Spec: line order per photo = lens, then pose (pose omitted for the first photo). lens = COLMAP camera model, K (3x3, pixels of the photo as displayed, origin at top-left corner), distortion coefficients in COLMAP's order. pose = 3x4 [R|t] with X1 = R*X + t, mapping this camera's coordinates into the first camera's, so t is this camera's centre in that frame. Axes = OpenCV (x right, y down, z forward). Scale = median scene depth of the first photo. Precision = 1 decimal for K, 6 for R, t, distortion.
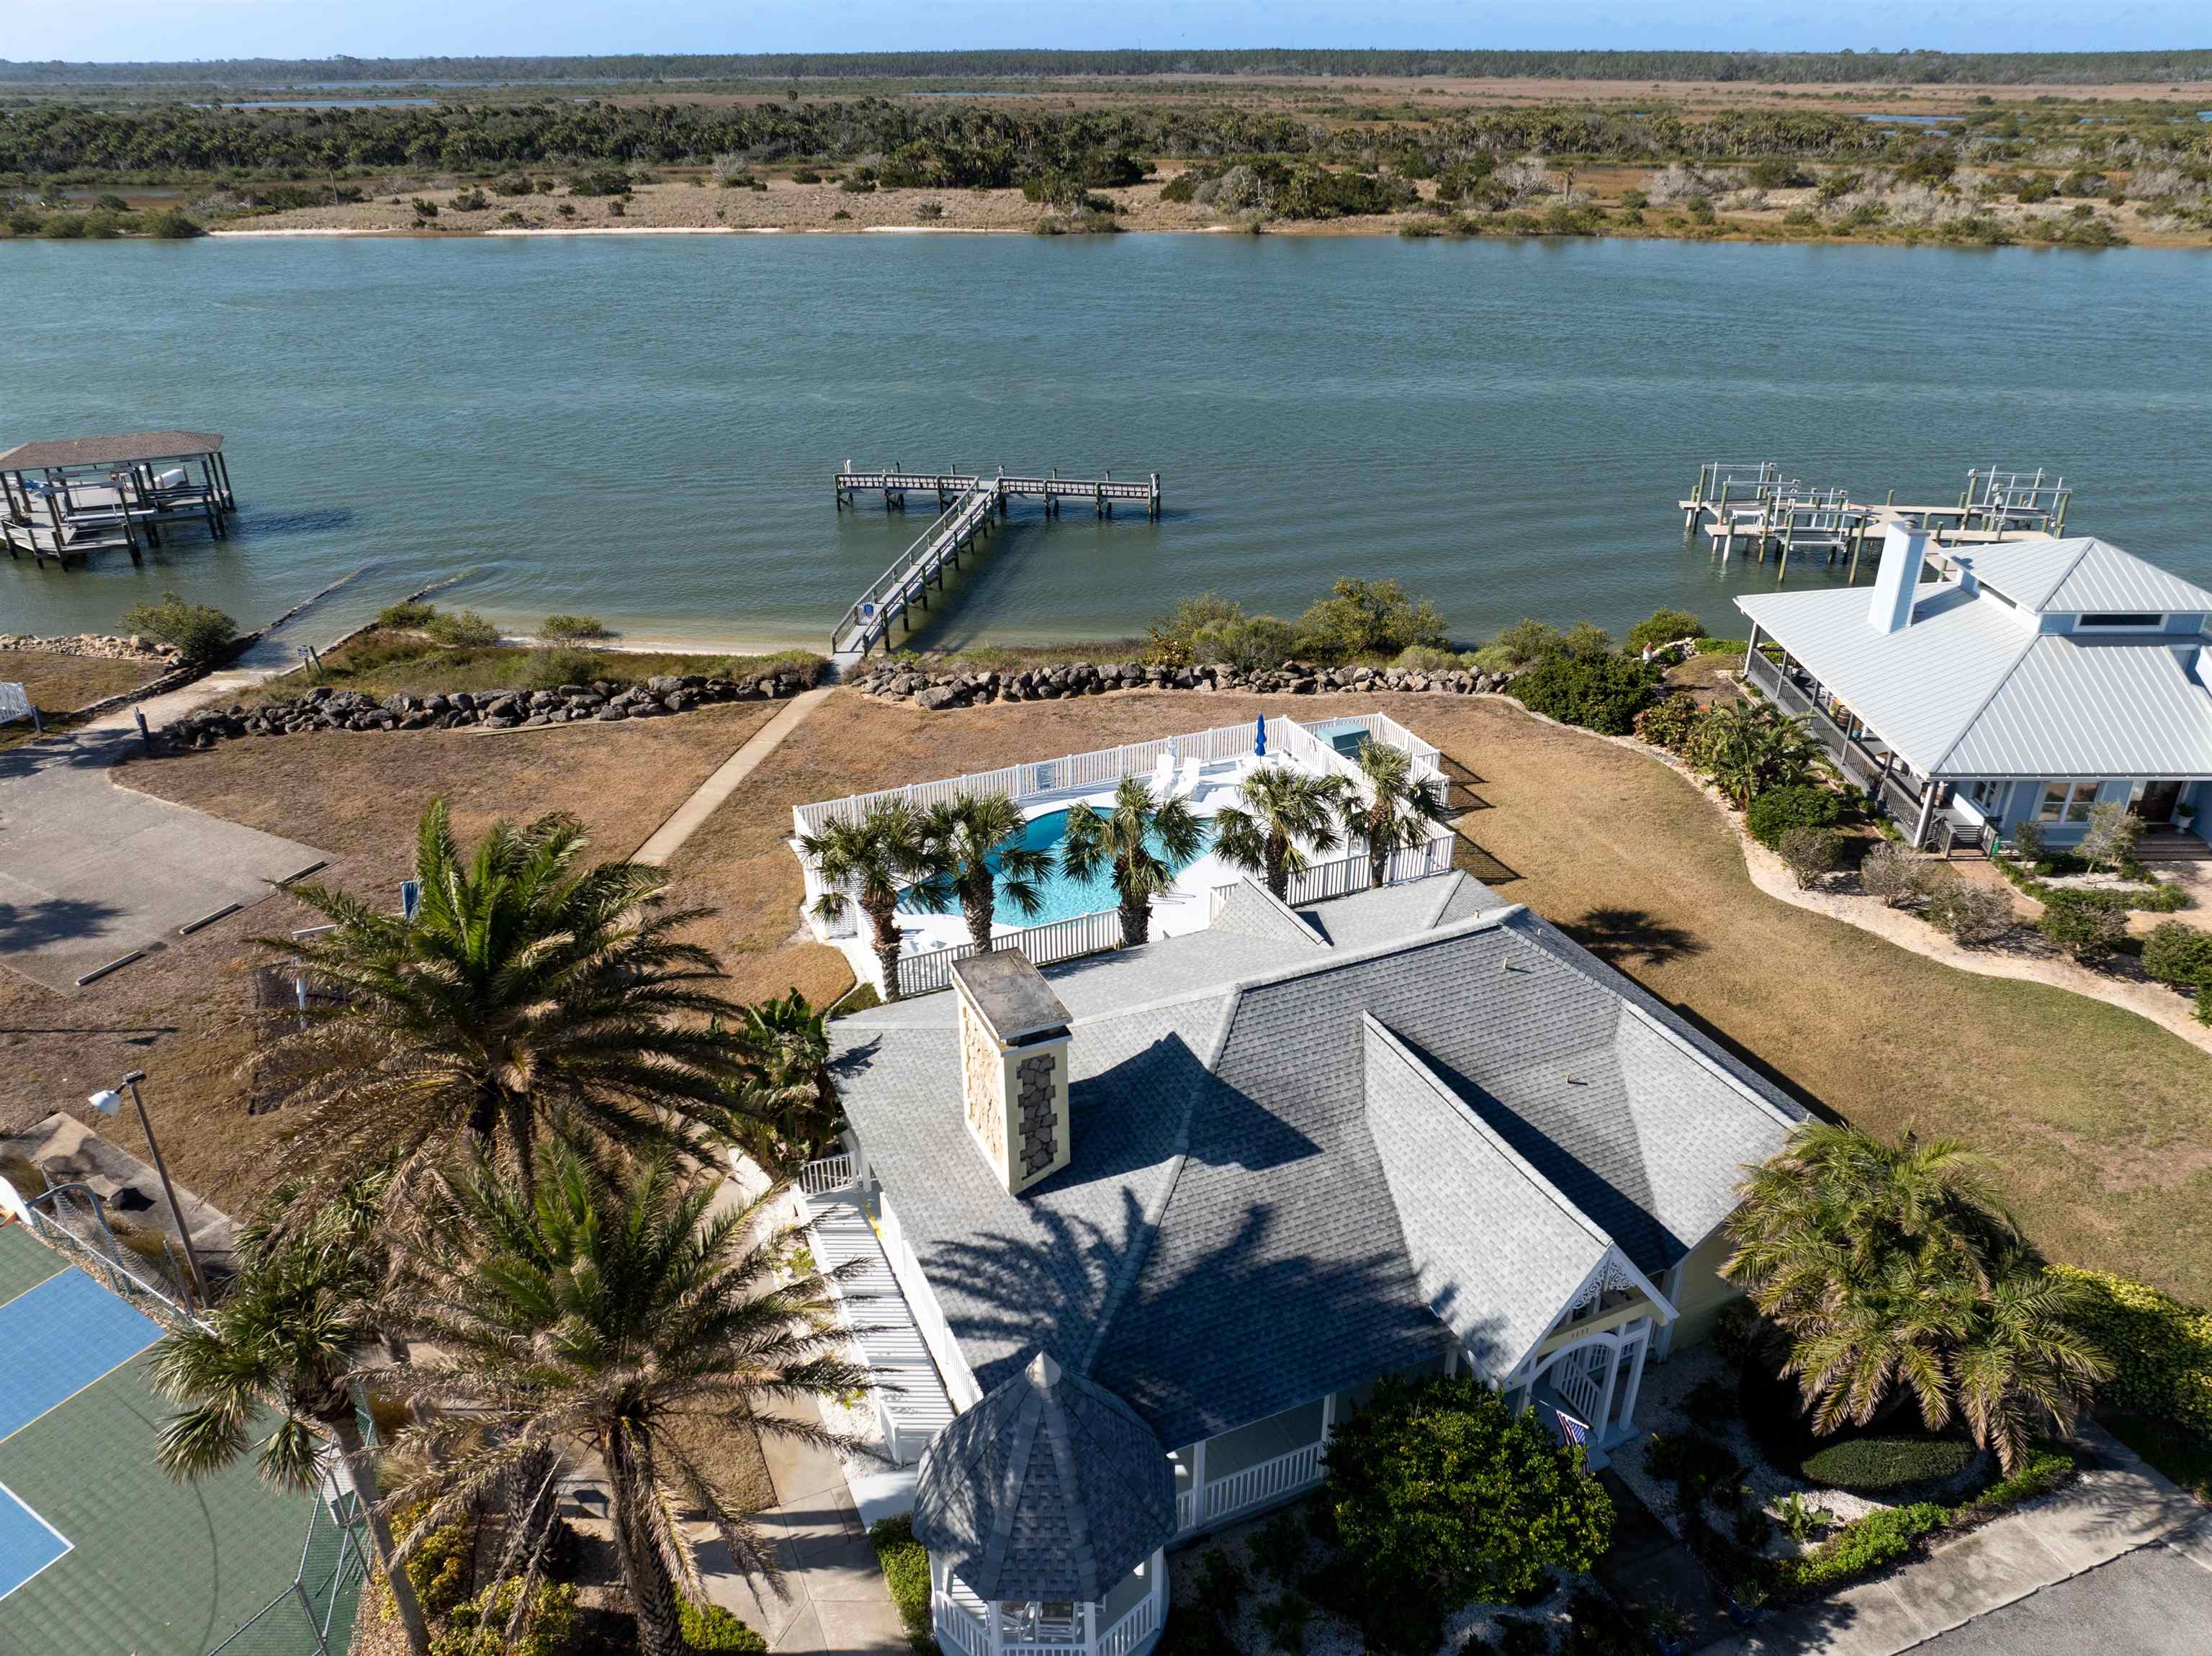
lens RADIAL K [[1568.7, 0, 1106.9], [0, 1568.7, 819.5], [0, 0, 1]] dist [-0.038745, 0.012879]
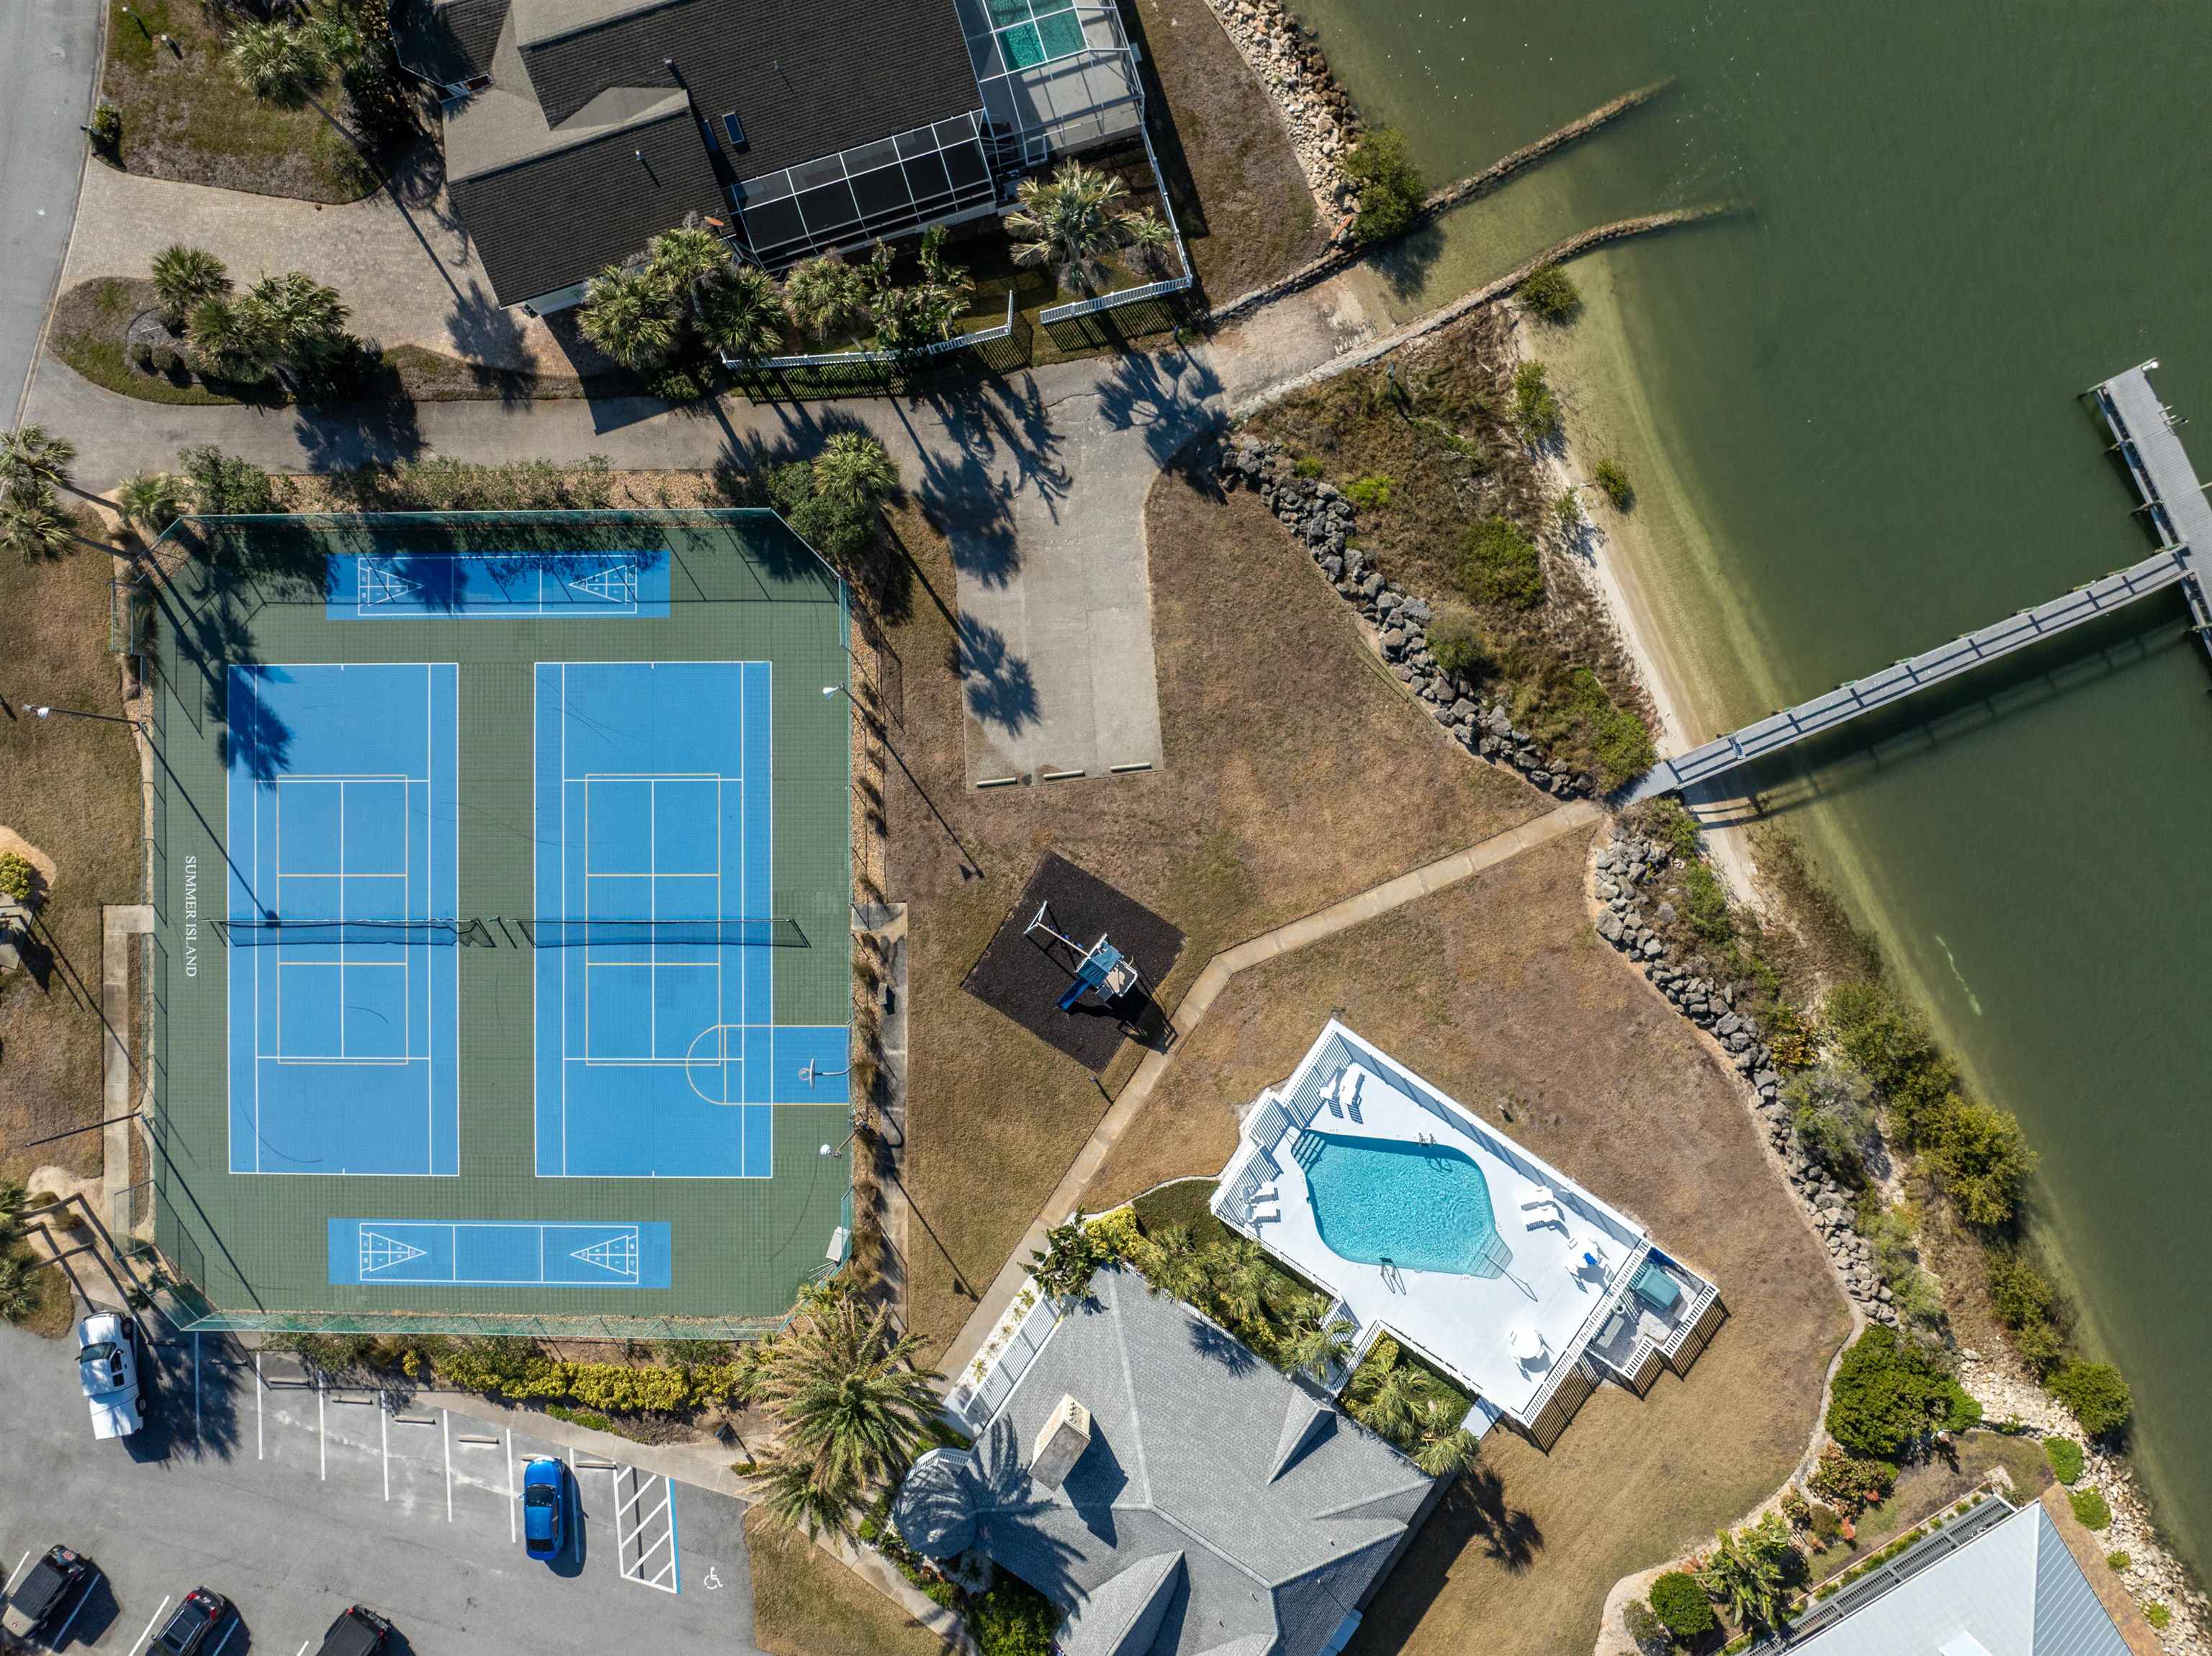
lens RADIAL K [[1568.7, 0, 1095.4], [0, 1568.7, 817.8], [0, 0, 1]] dist [-0.038745, 0.012879]
pose [[0.530796, 0.847494, -0.002877, -0.435427], [-0.369665, 0.234578, 0.899067, -1.158225], [0.762629, -0.476158, 0.437802, 0.252742]]
